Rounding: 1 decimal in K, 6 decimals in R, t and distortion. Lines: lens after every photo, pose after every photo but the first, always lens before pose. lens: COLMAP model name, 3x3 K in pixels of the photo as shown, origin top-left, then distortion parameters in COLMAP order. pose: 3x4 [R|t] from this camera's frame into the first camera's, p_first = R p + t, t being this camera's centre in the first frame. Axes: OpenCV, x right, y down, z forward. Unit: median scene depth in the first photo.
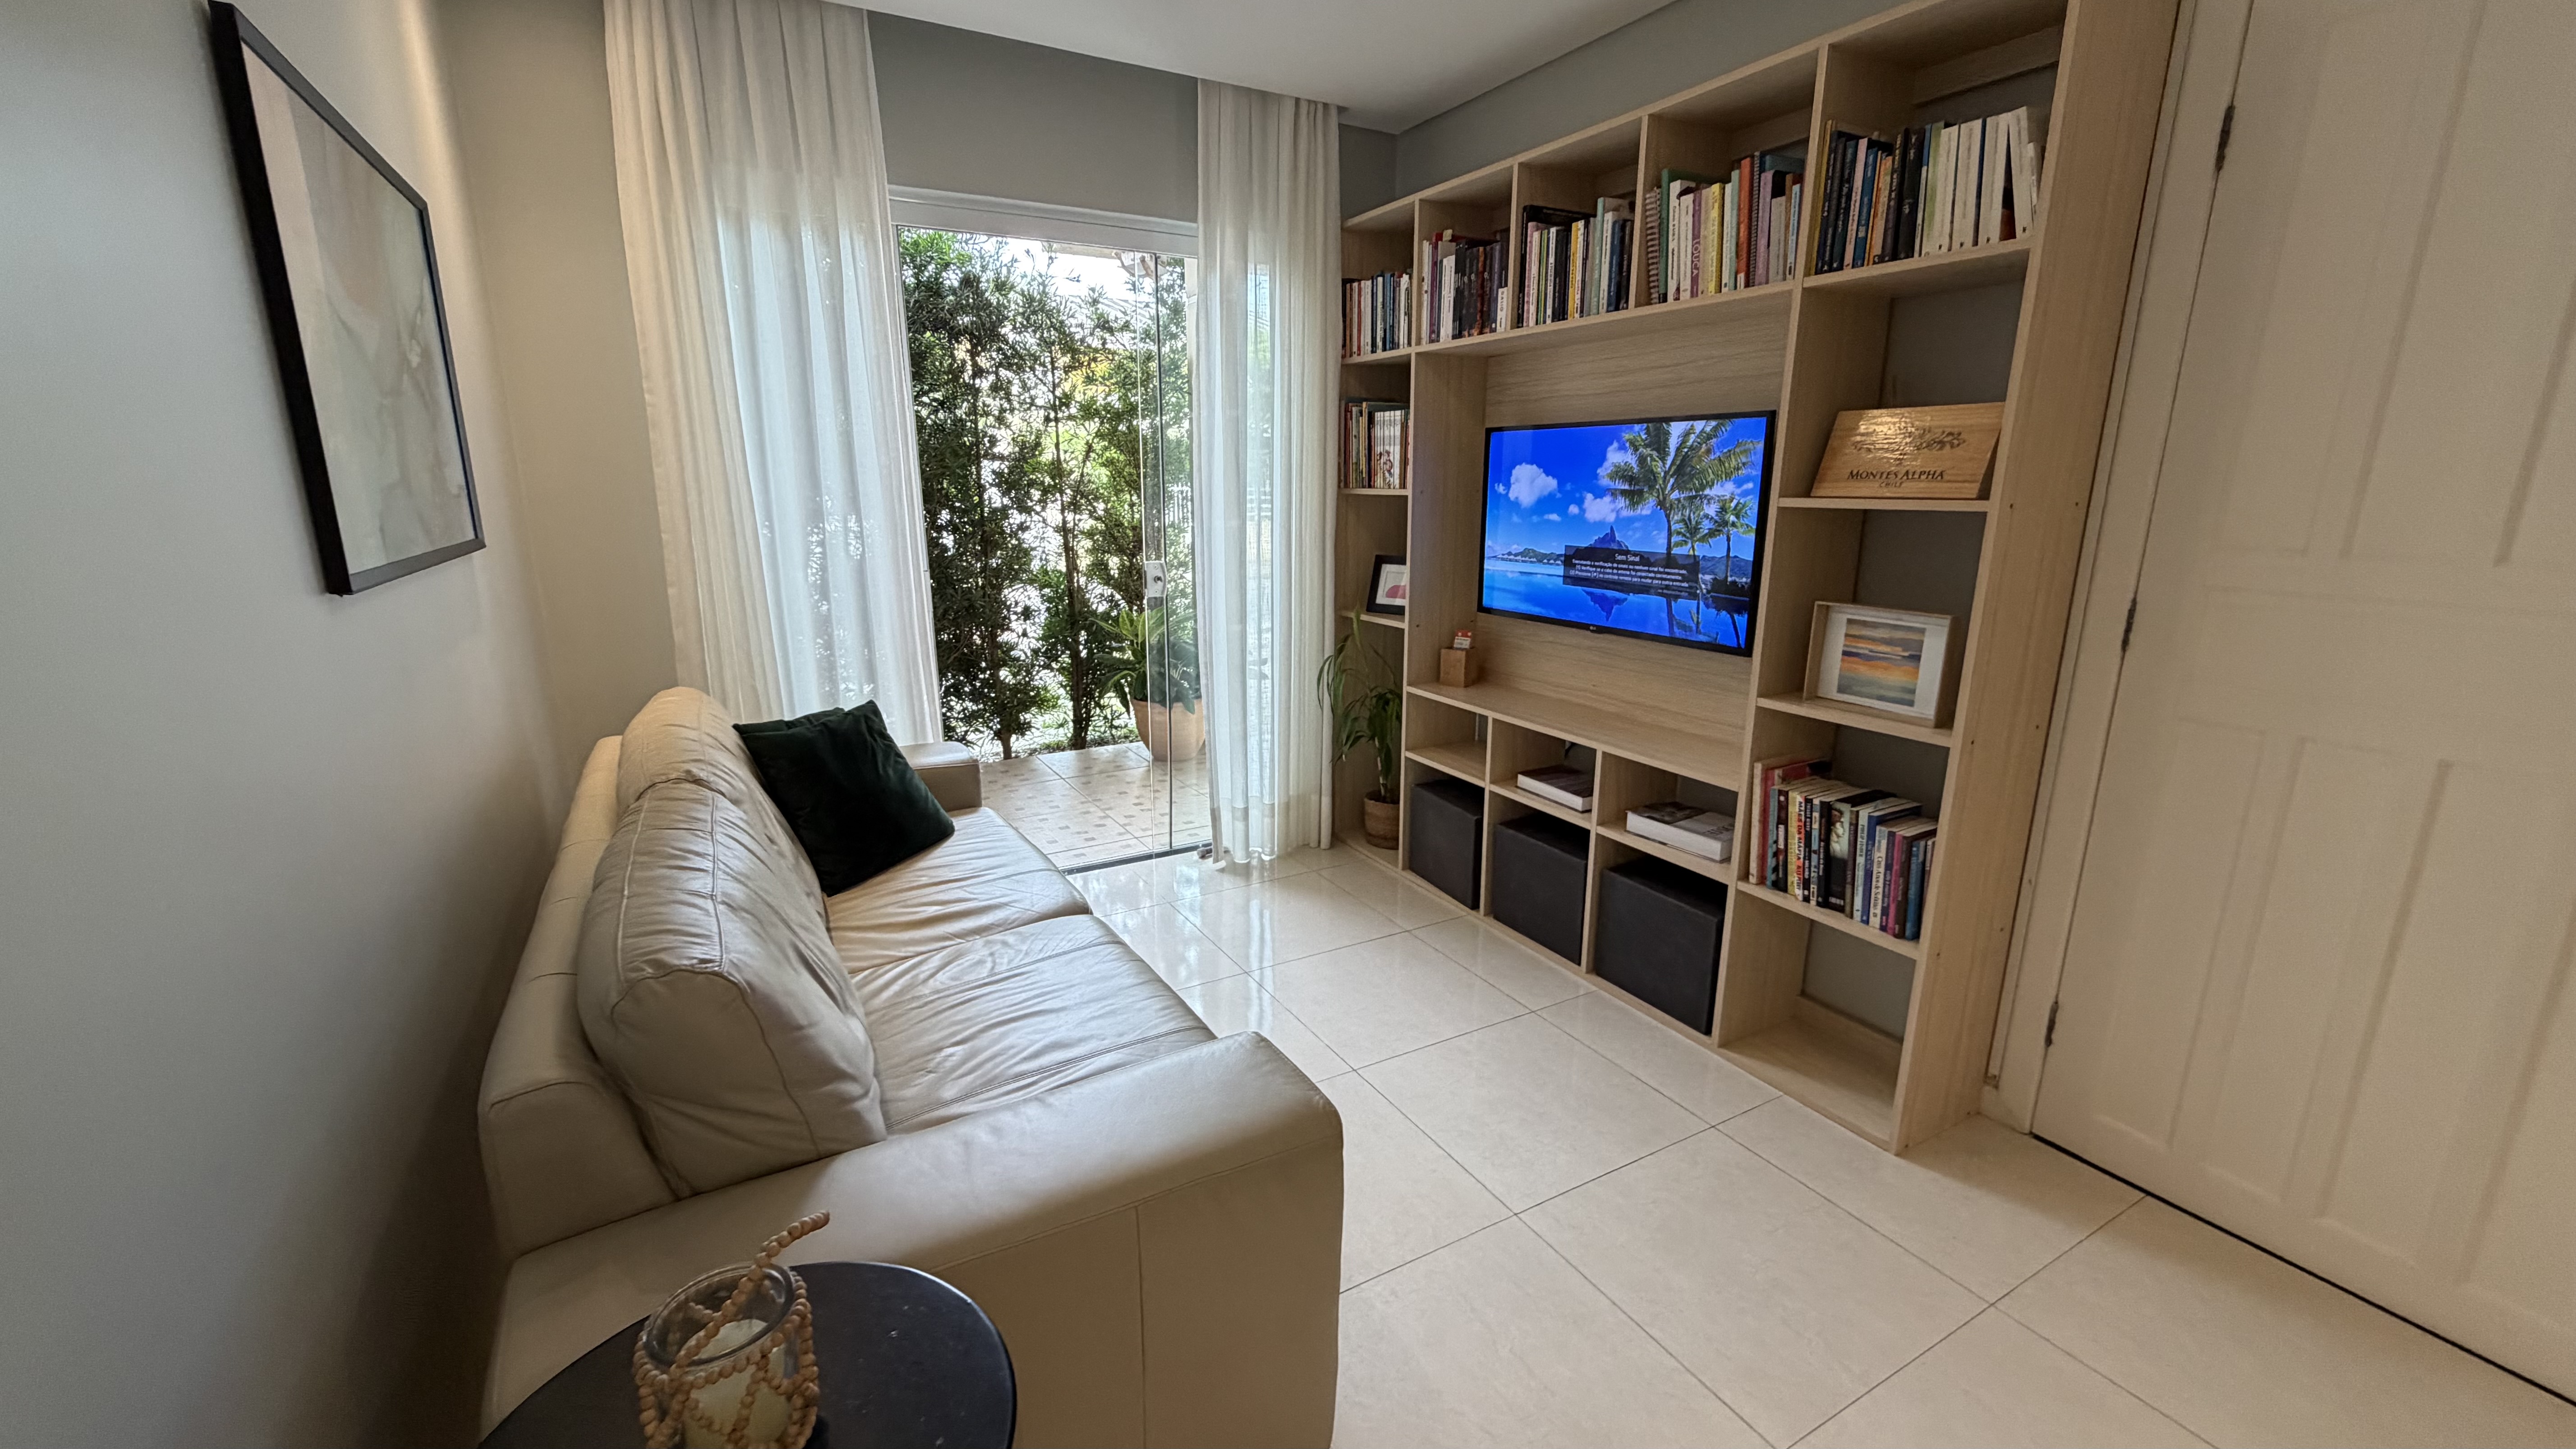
lens RADIAL K [[1027.0, 0, 1285.5], [0, 1027.0, 721.2], [0, 0, 1]] dist [0.000940, 0.000017]
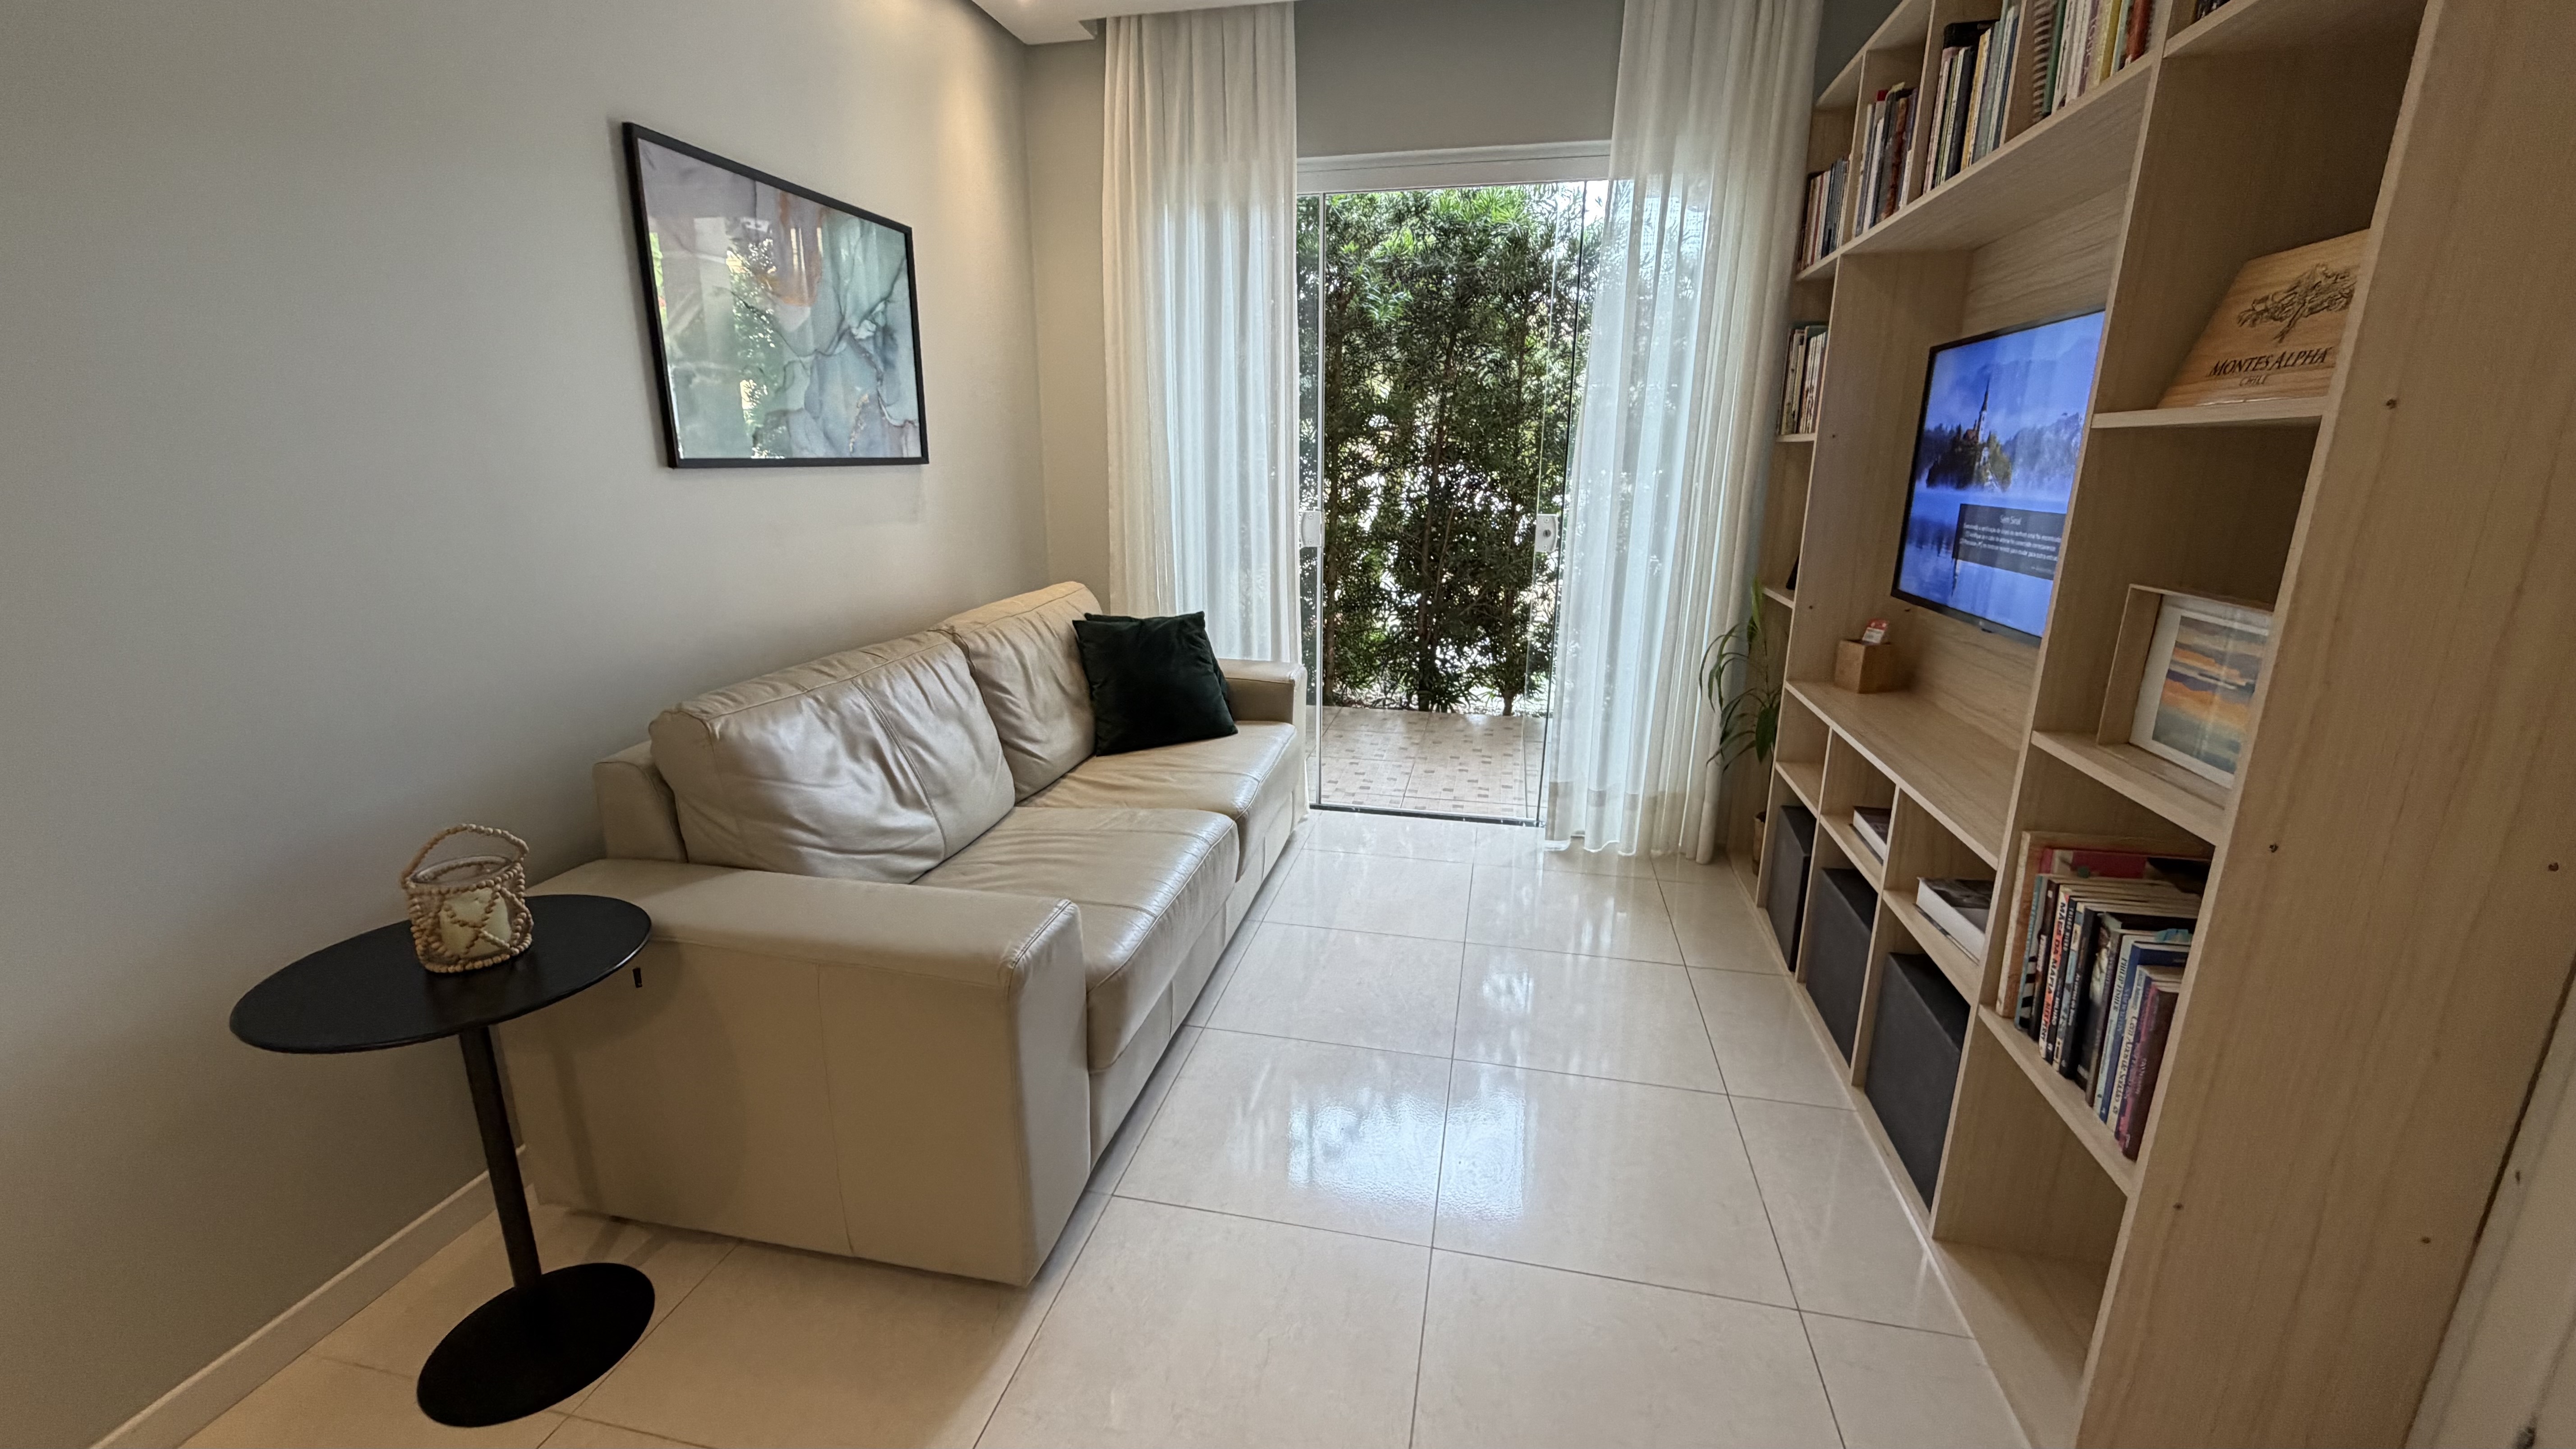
lens RADIAL K [[1027.0, 0, 1285.5], [0, 1027.0, 721.2], [0, 0, 1]] dist [0.000940, 0.000017]
pose [[0.744358, 0.171763, -0.645313, 0.459393], [-0.161244, 0.983990, 0.075917, -0.001877], [0.648022, 0.047544, 0.760136, 0.180723]]
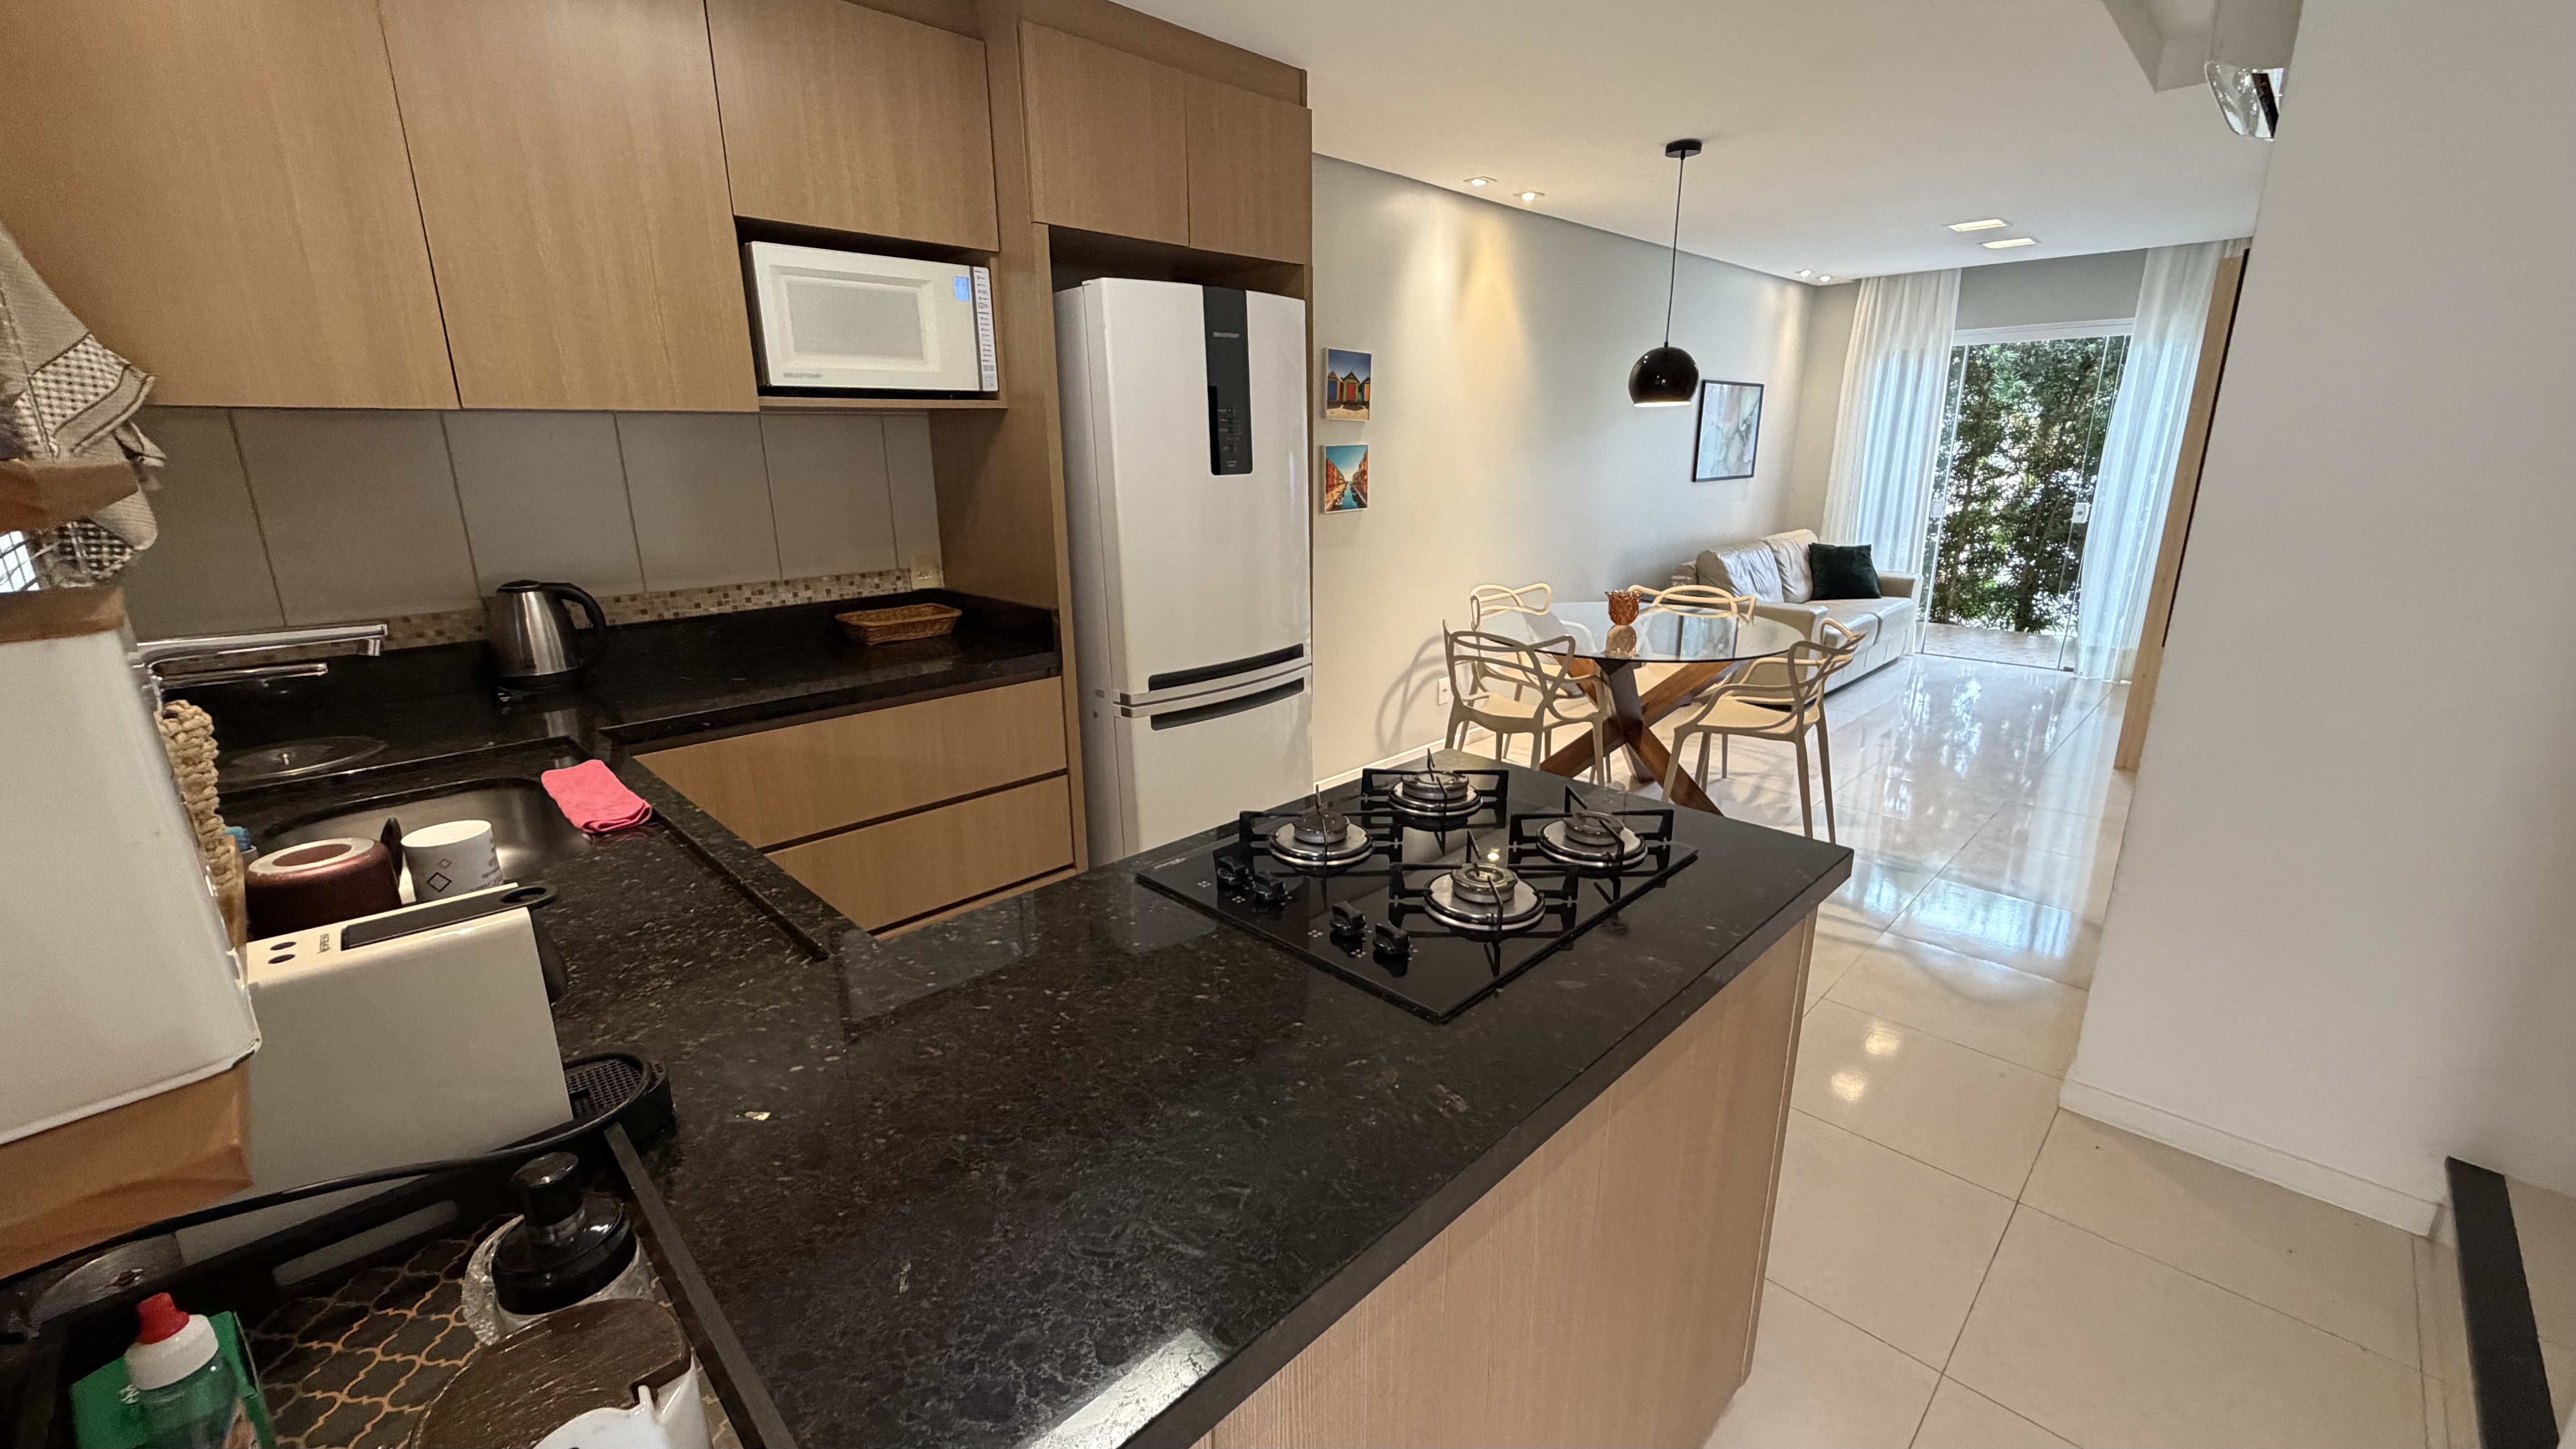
lens RADIAL K [[1012.5, 0, 1272.9], [0, 1012.5, 720.9], [0, 0, 1]] dist [-0.003199, -0.000517]
pose [[0.250828, 0.251603, -0.934763, 1.766918], [-0.213406, 0.956248, 0.200122, 0.223204], [0.944216, 0.149287, 0.293547, -1.140652]]
